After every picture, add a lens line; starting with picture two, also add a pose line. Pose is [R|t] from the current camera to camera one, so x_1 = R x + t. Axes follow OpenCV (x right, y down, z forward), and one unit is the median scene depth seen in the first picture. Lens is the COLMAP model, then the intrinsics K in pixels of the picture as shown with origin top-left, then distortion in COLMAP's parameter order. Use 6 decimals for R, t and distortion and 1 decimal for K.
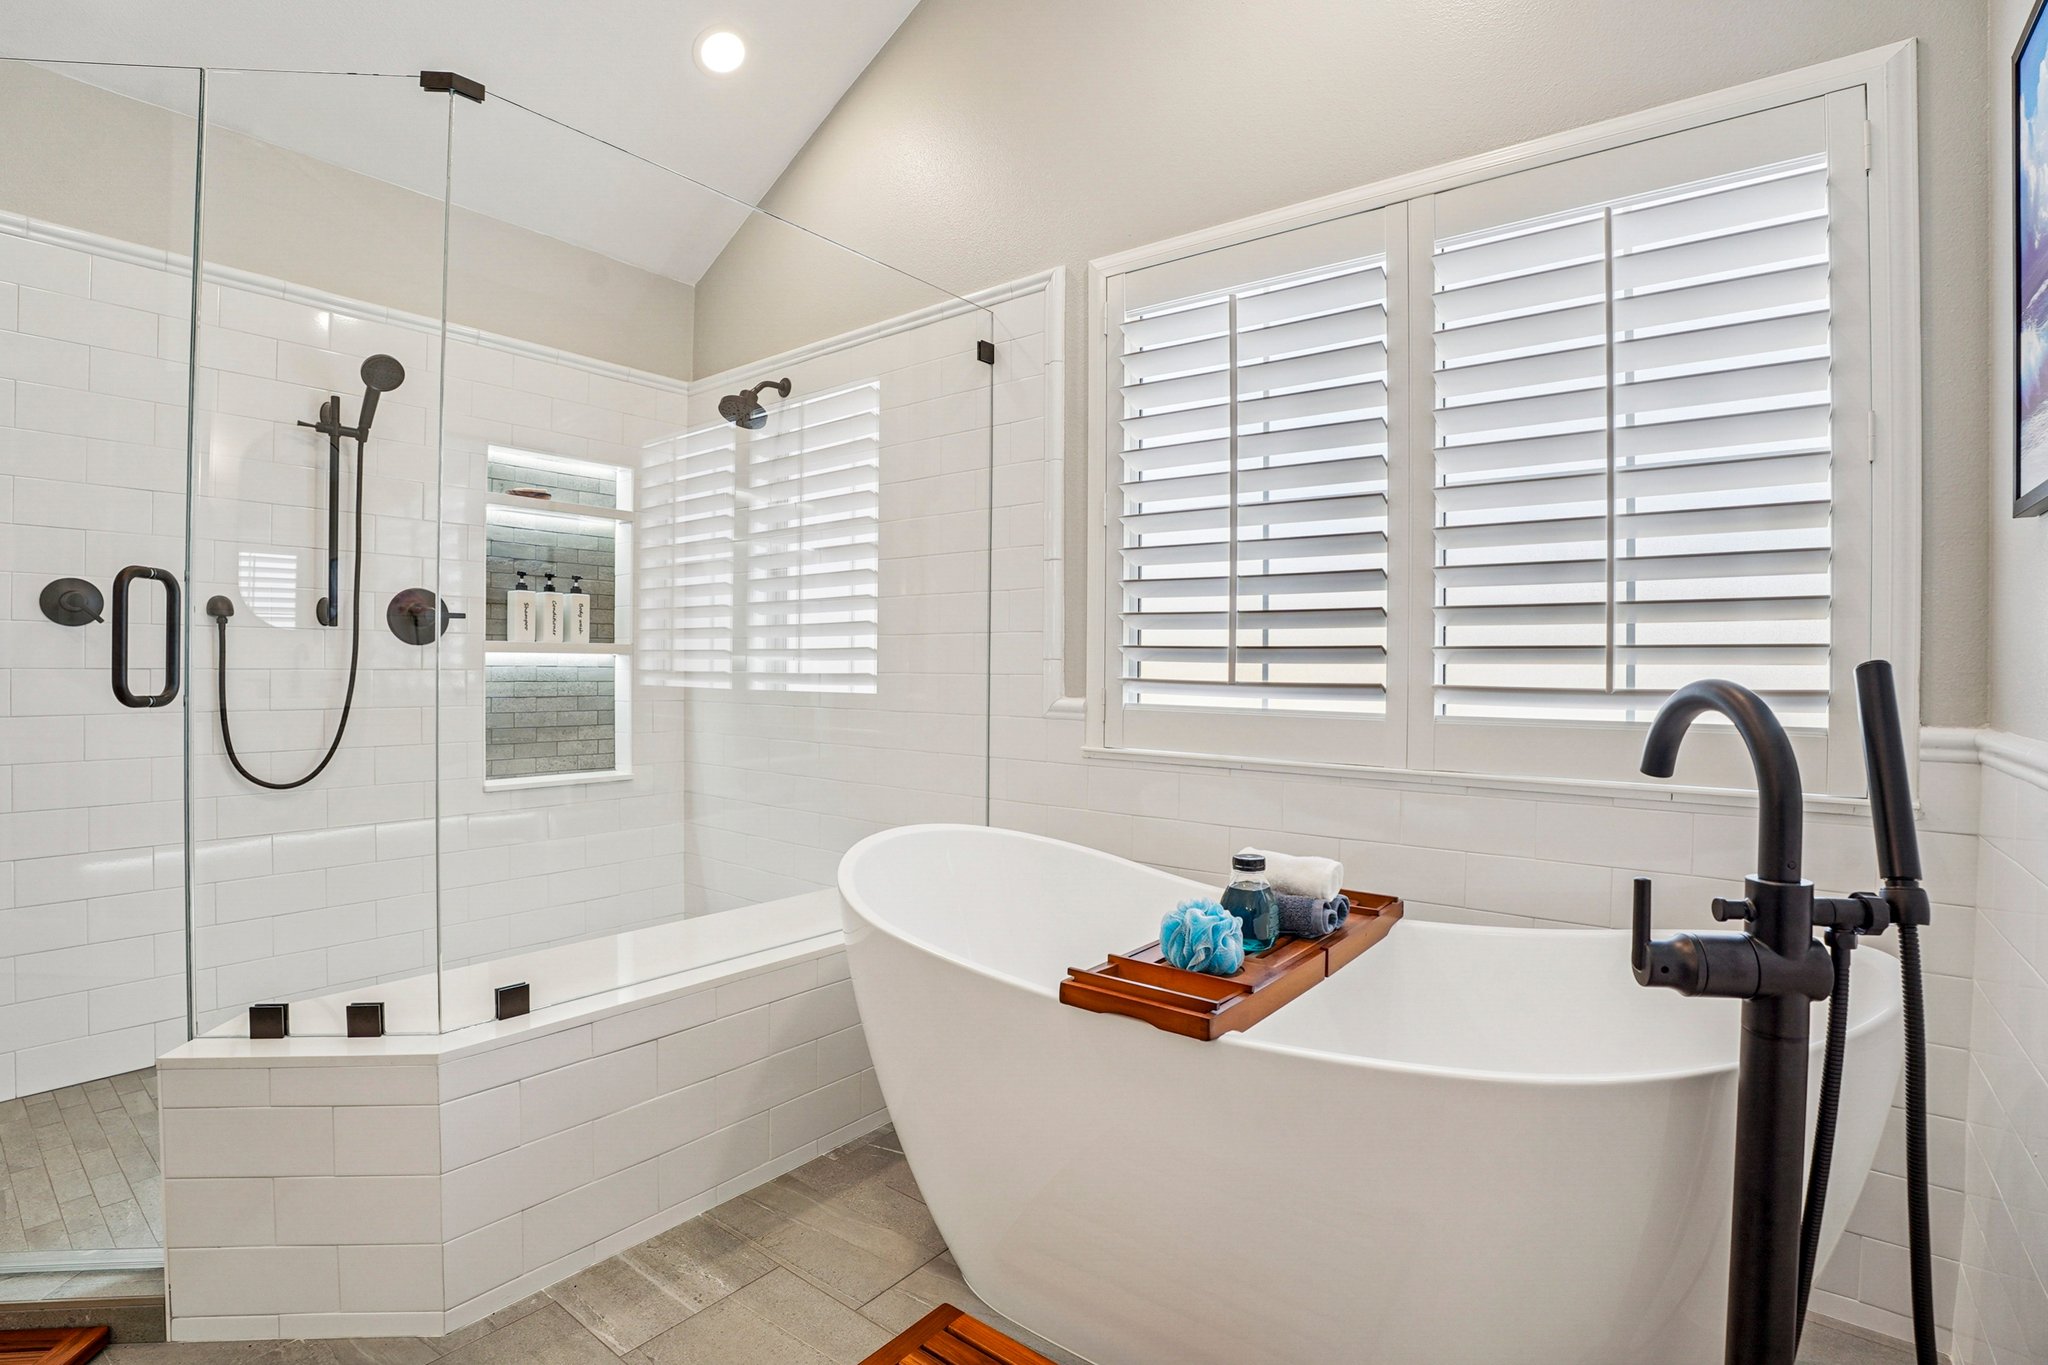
lens RADIAL K [[969.3, 0, 1025.8], [0, 969.3, 668.0], [0, 0, 1]] dist [-0.054130, 0.000739]
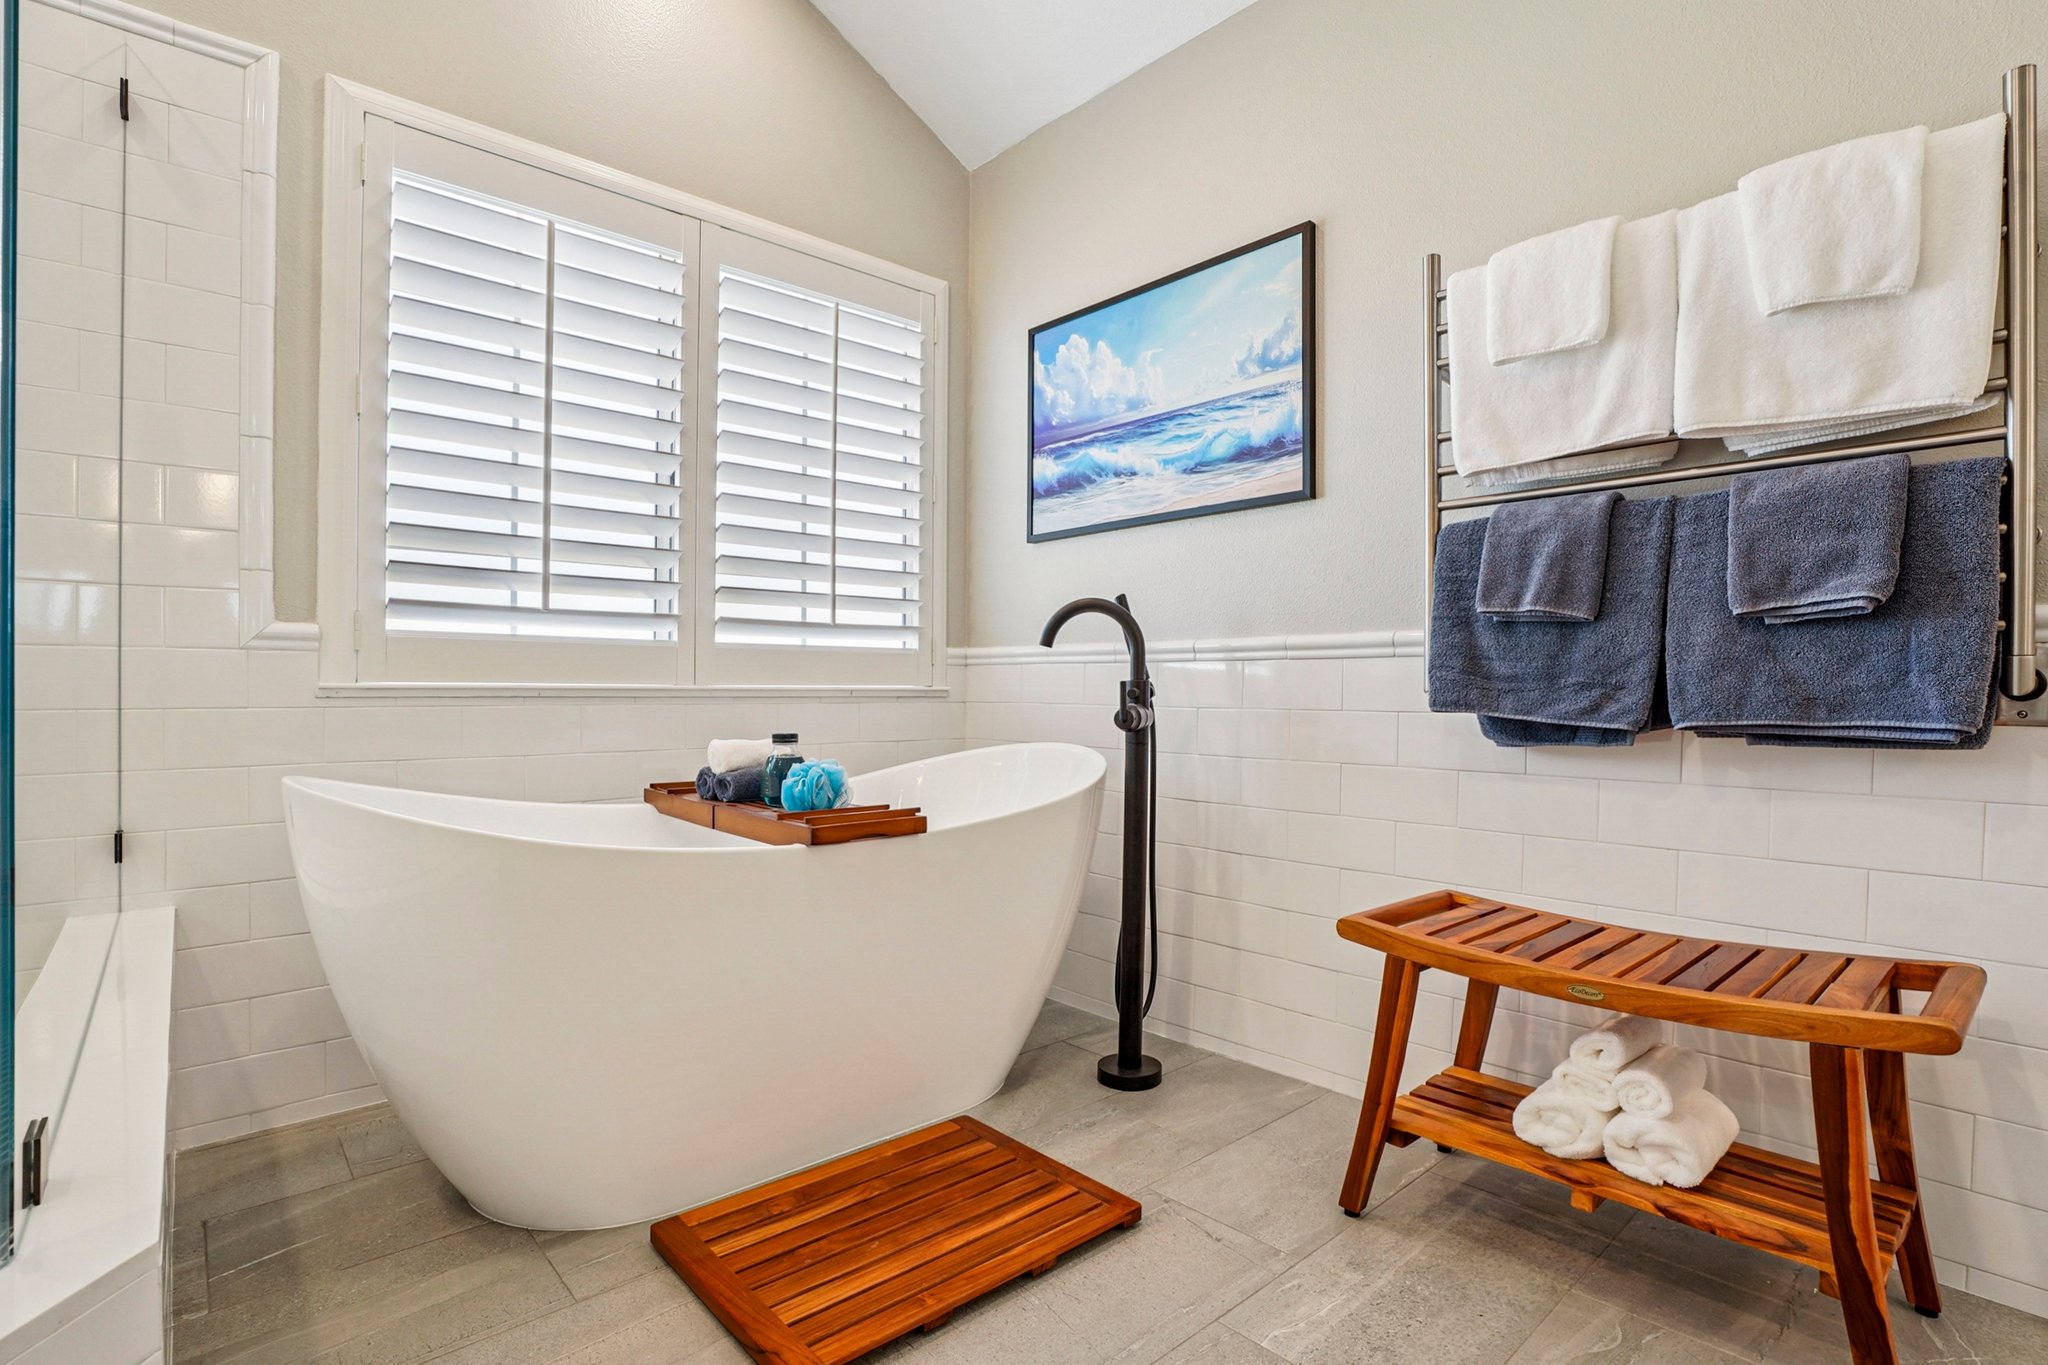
lens RADIAL K [[1006.4, 0, 1024.0], [0, 1006.4, 686.0], [0, 0, 1]] dist [-0.038372, 0.001854]
pose [[0.163352, -0.007561, 0.986539, -0.694532], [0.004109, 0.999967, 0.006983, 0.086623], [-0.986559, 0.002913, 0.163378, 0.328477]]
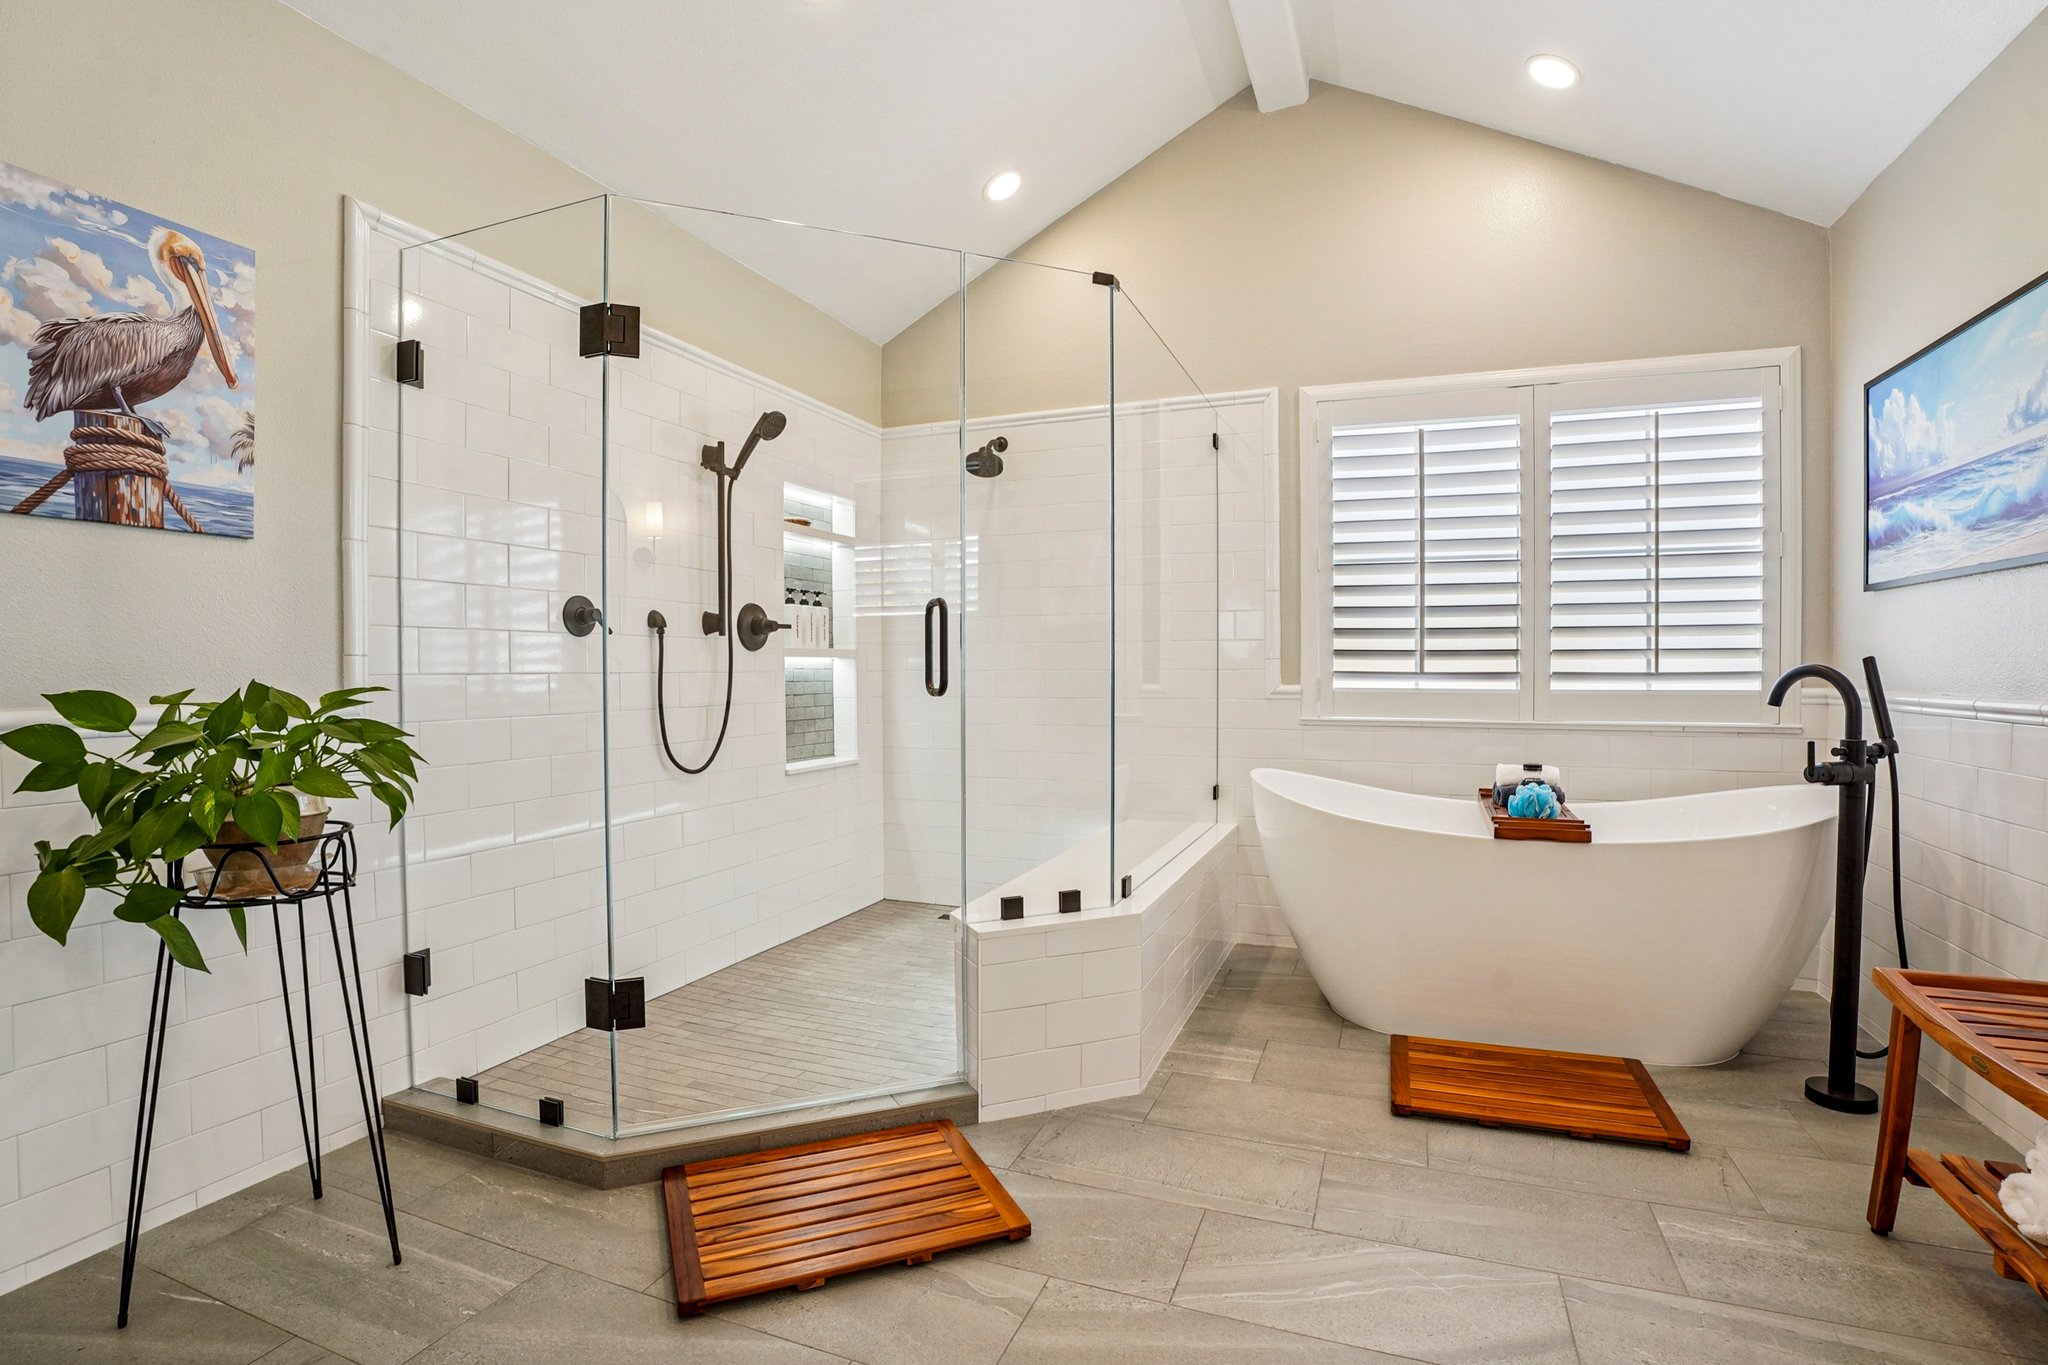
lens RADIAL K [[981.5, 0, 1016.2], [0, 981.5, 685.4], [0, 0, 1]] dist [-0.071569, 0.019740]
pose [[0.957668, -0.016433, 0.287406, -0.853783], [0.011621, 0.999762, 0.018438, -0.000333], [-0.287640, -0.014318, 0.957631, -0.330365]]
